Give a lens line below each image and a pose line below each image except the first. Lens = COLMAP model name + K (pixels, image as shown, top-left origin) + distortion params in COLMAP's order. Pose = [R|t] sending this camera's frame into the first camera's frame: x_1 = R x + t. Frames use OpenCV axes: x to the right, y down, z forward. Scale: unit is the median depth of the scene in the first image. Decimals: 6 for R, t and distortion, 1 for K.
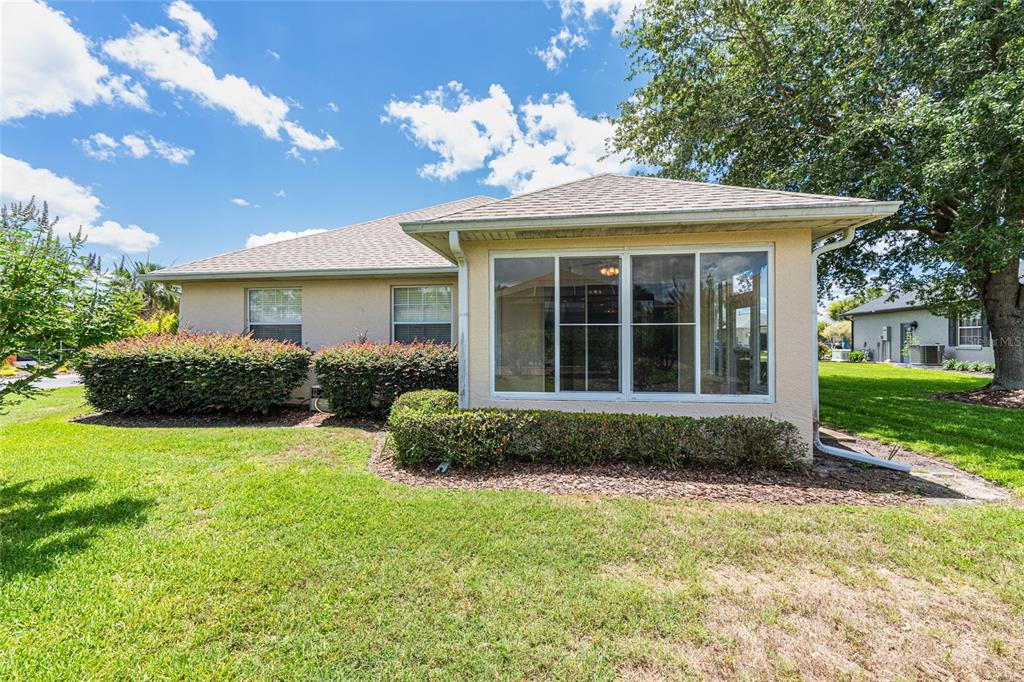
lens RADIAL K [[403.5, 0, 511.3], [0, 403.5, 336.9], [0, 0, 1]] dist [0.000826, 0.000230]
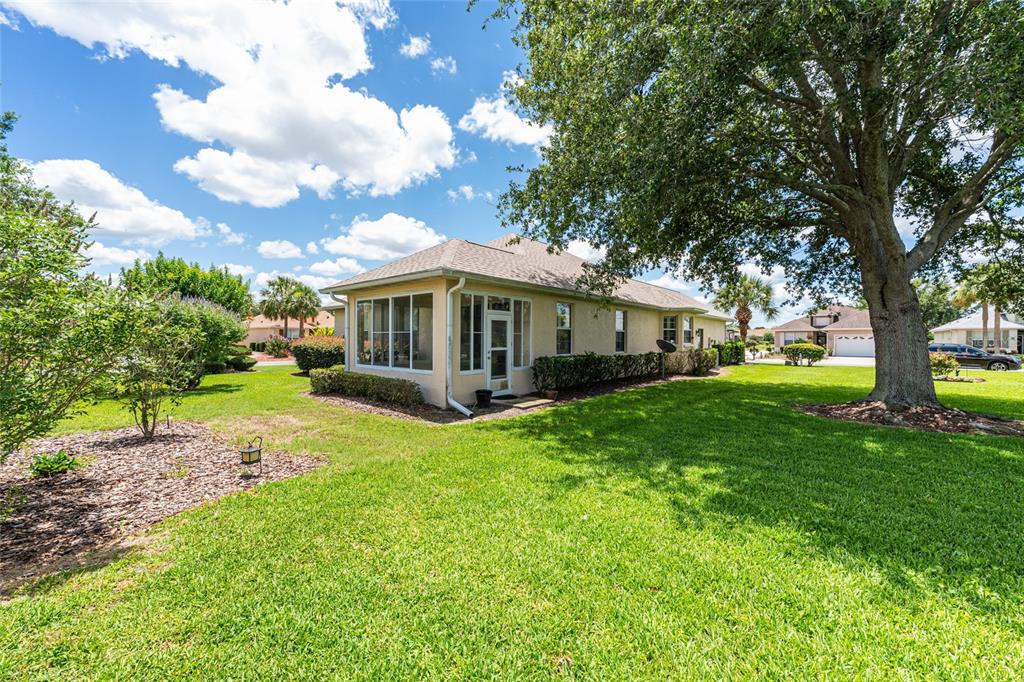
lens RADIAL K [[401.0, 0, 516.5], [0, 401.0, 340.5], [0, 0, 1]] dist [0.000011, -0.000031]
pose [[0.840212, 0.008229, -0.542196, 1.521013], [-0.012140, 0.999920, -0.003637, 0.007194], [0.542122, 0.009639, 0.840244, -0.260698]]
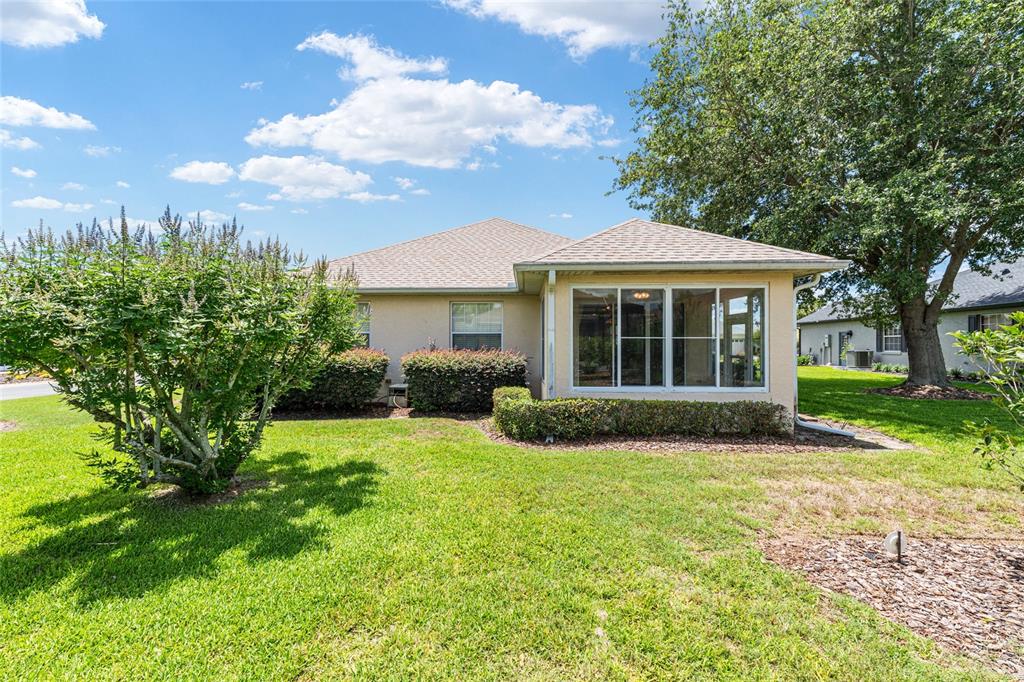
lens RADIAL K [[401.0, 0, 516.5], [0, 401.0, 340.5], [0, 0, 1]] dist [0.000011, -0.000031]
pose [[0.995546, 0.003118, 0.094222, -0.306046], [-0.002899, 0.999993, -0.002456, -0.013592], [-0.094229, 0.002172, 0.995548, -0.276772]]
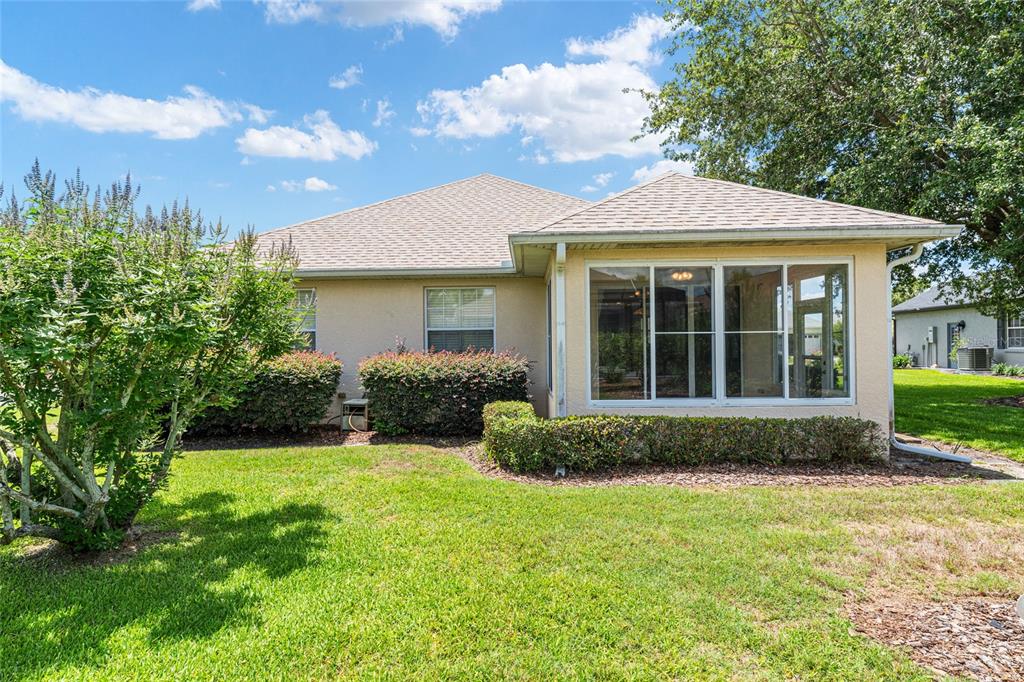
lens RADIAL K [[538.8, 0, 515.7], [0, 538.8, 339.4], [0, 0, 1]] dist [-0.001779, -0.000275]
pose [[0.995352, -0.007952, 0.095972, -0.303680], [0.008233, 0.999963, -0.002534, -0.011527], [-0.095949, 0.003312, 0.995381, -0.269581]]
